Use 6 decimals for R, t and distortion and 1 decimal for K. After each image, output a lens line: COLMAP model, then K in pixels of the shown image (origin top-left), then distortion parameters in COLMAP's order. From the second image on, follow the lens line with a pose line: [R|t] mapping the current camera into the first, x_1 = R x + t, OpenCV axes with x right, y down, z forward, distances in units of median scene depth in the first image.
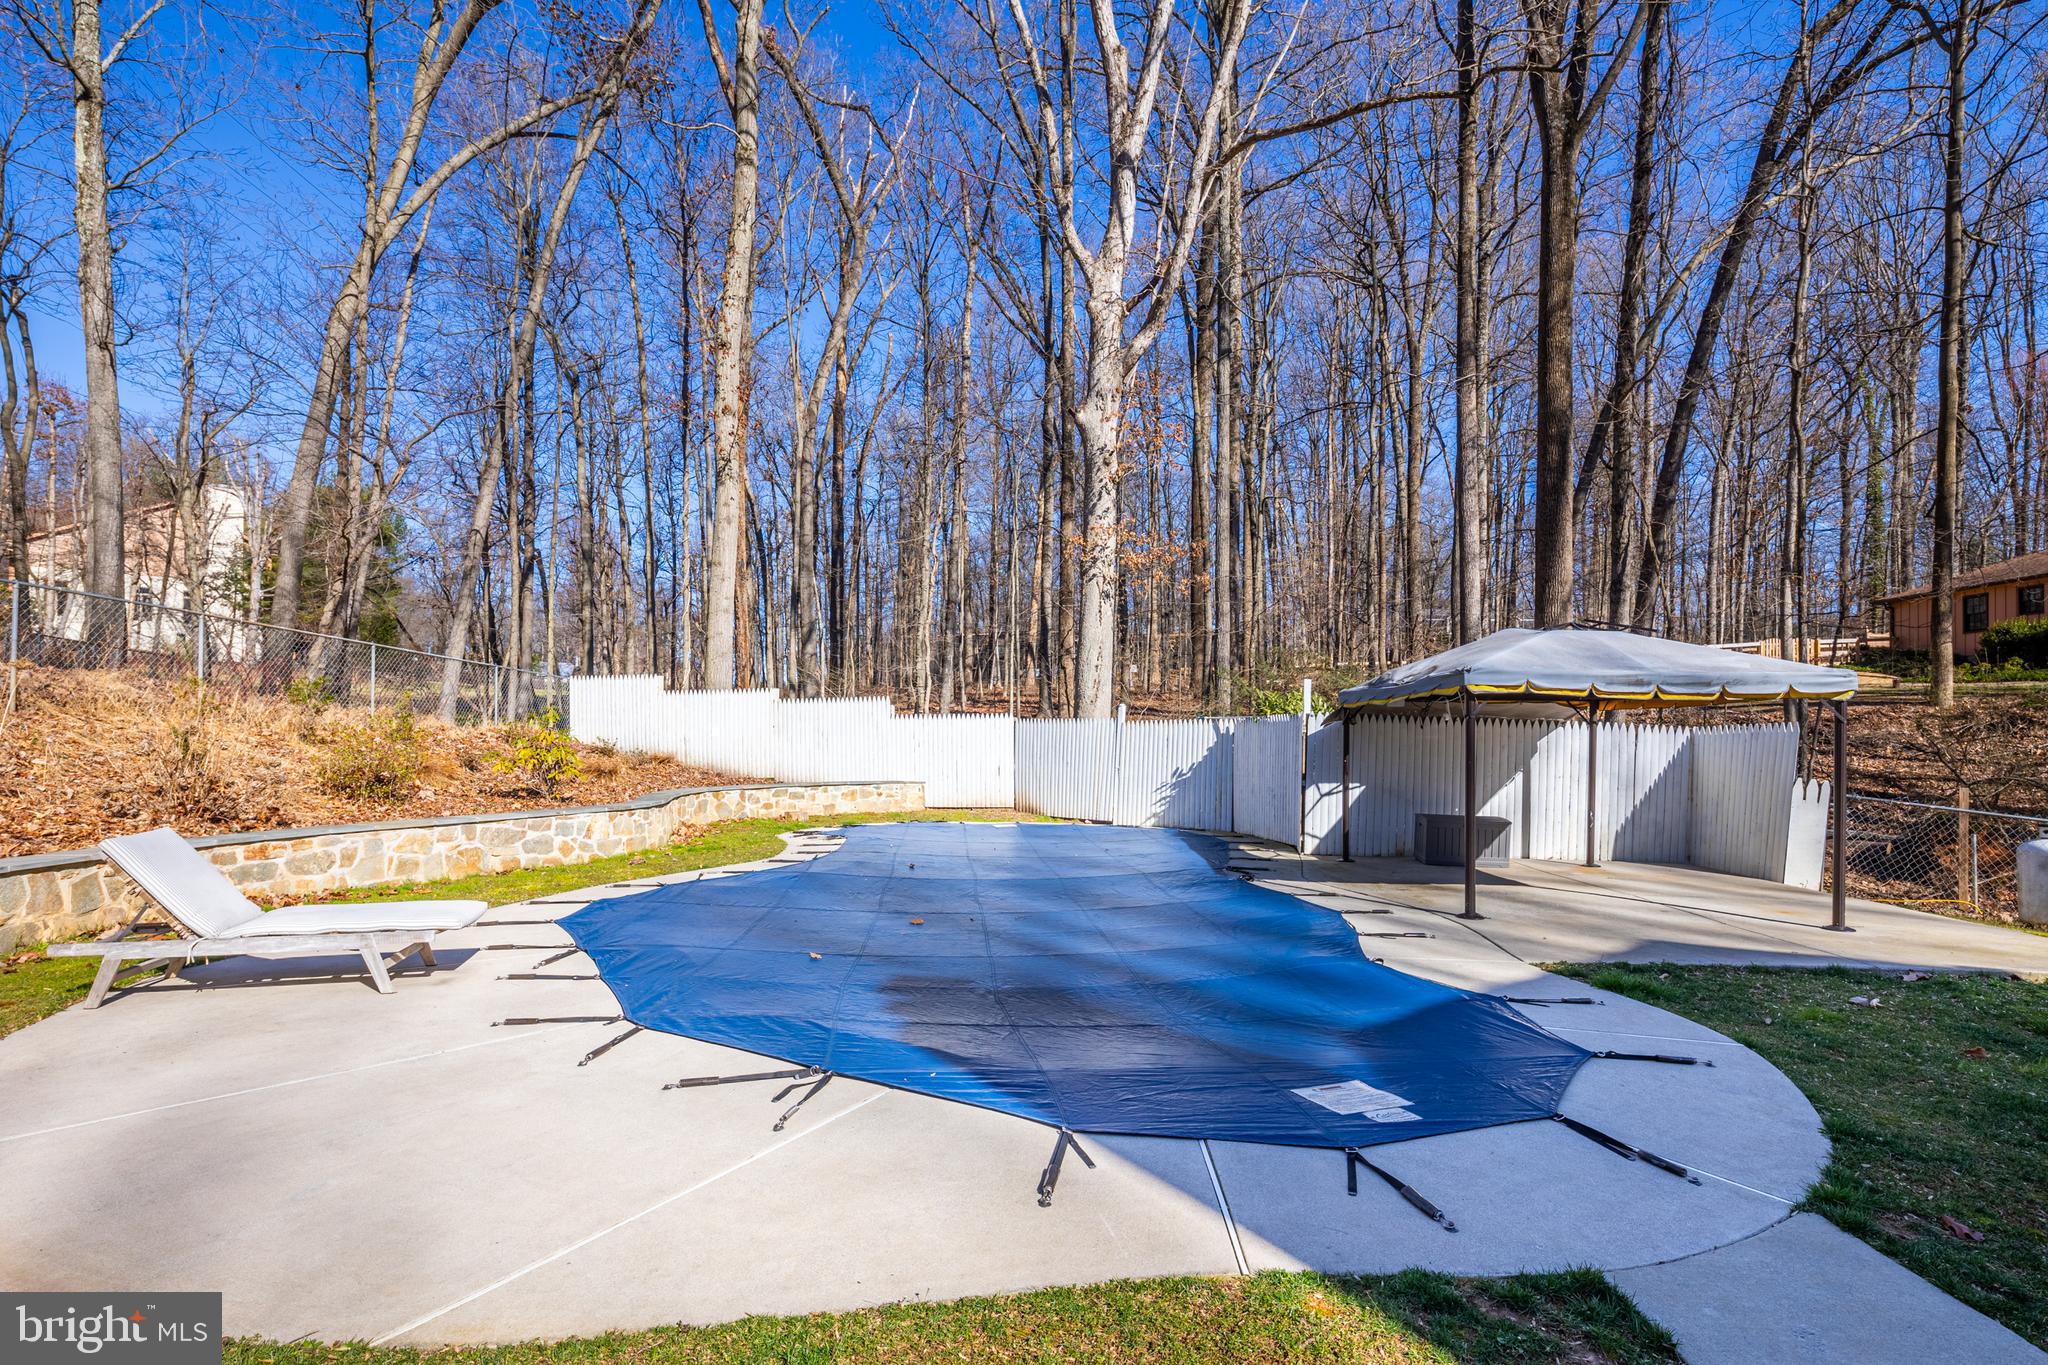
lens RADIAL K [[1012.9, 0, 1025.1], [0, 1012.9, 729.4], [0, 0, 1]] dist [0.002405, -0.000167]
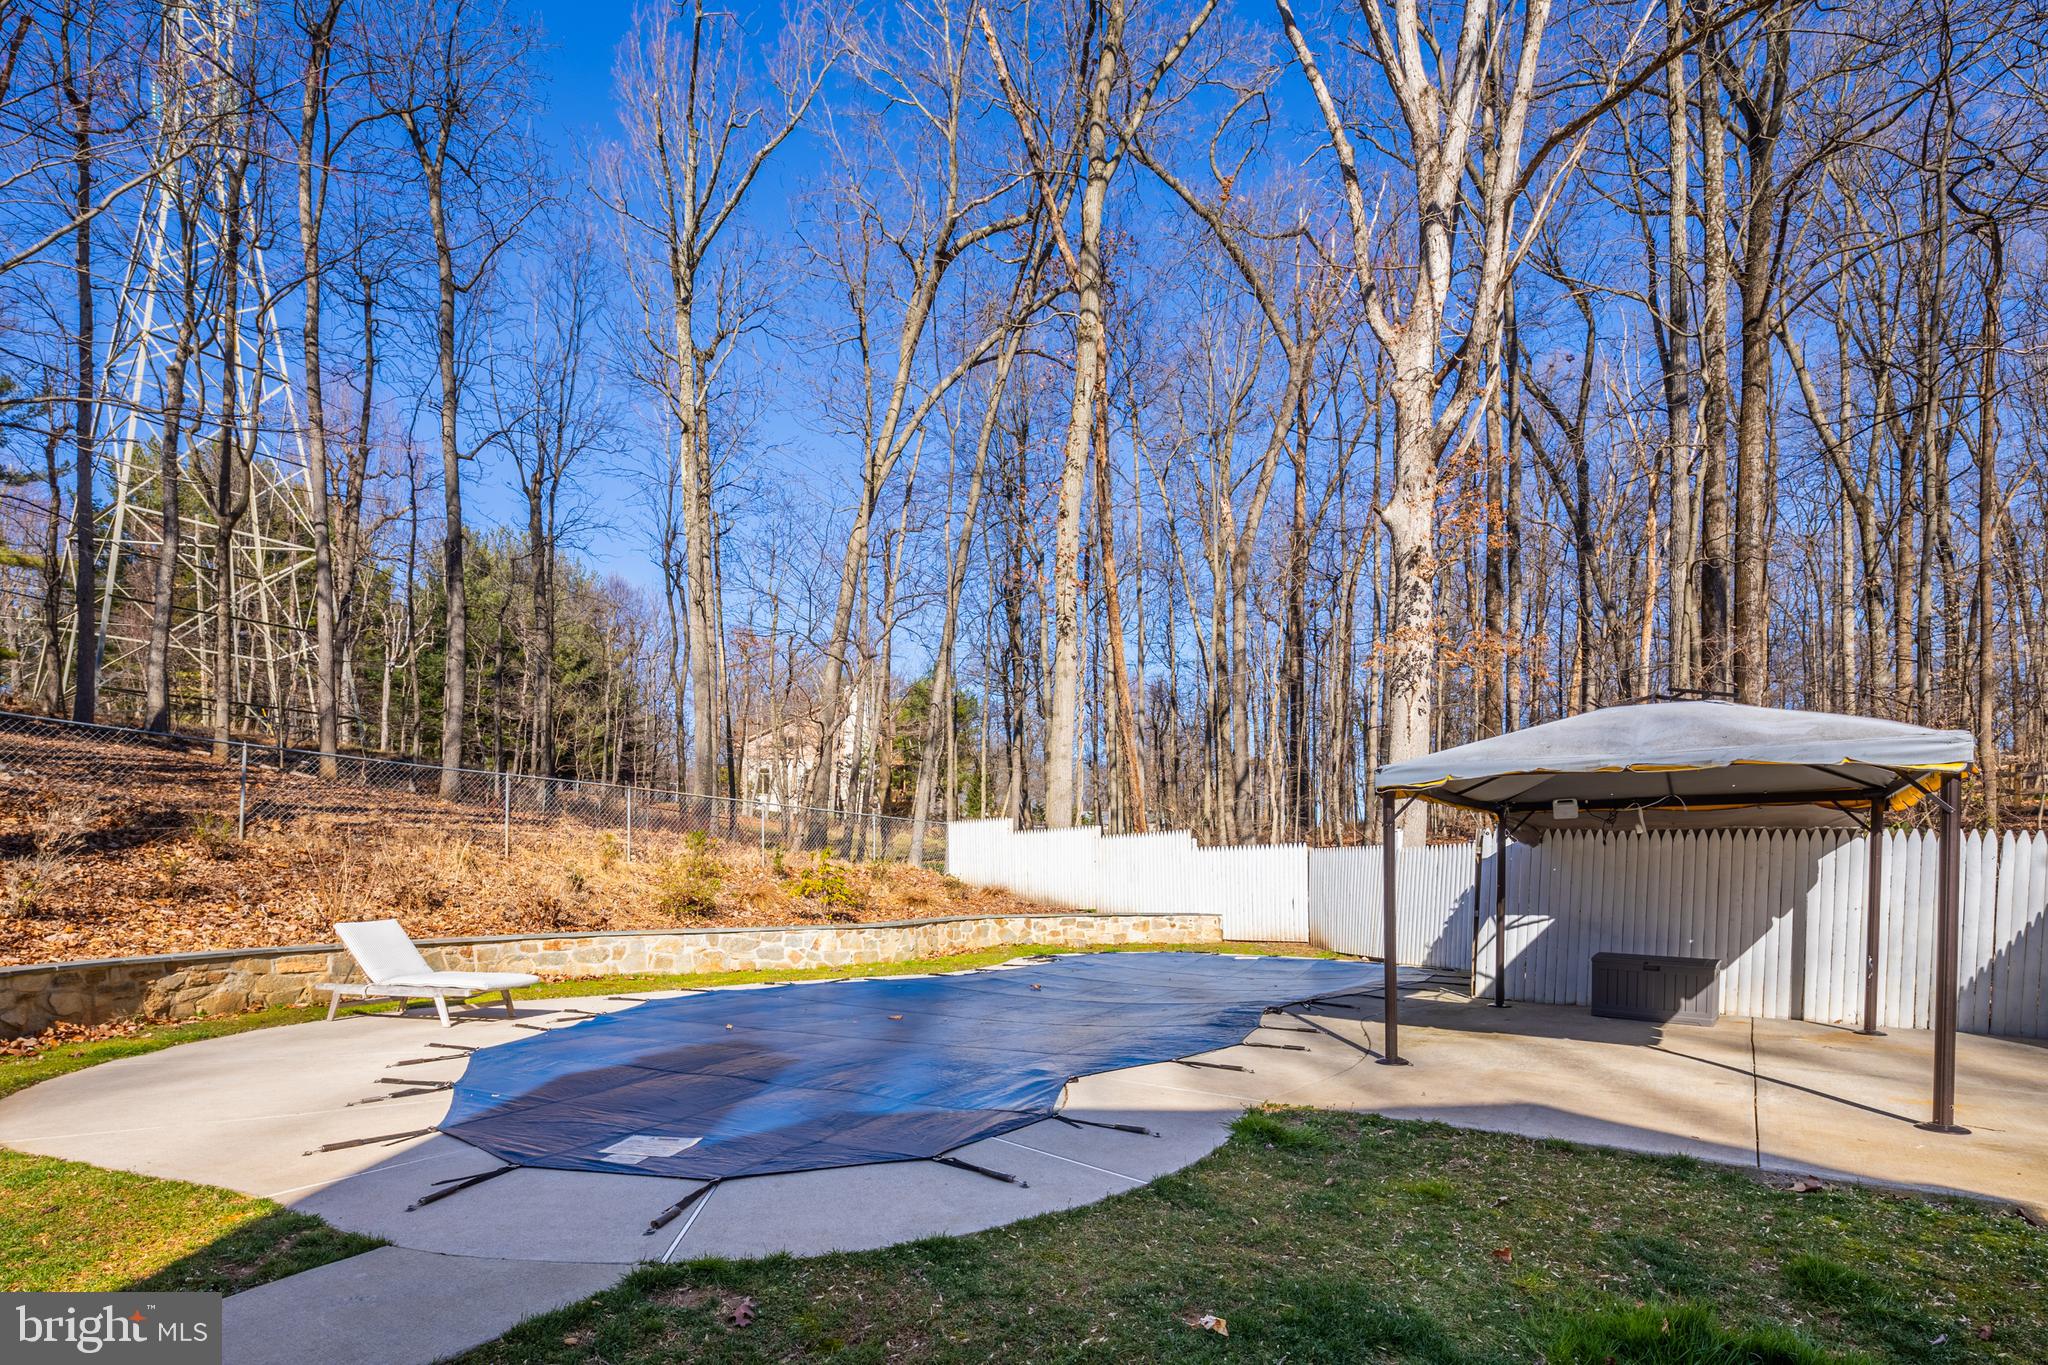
lens RADIAL K [[1023.8, 0, 1023.6], [0, 1023.8, 875.2], [0, 0, 1]] dist [0.002750, -0.000067]
pose [[0.837051, -0.009598, -0.547040, 0.293859], [0.011111, 0.999938, -0.000544, 0.012074], [0.547012, -0.005623, 0.837106, 0.054374]]
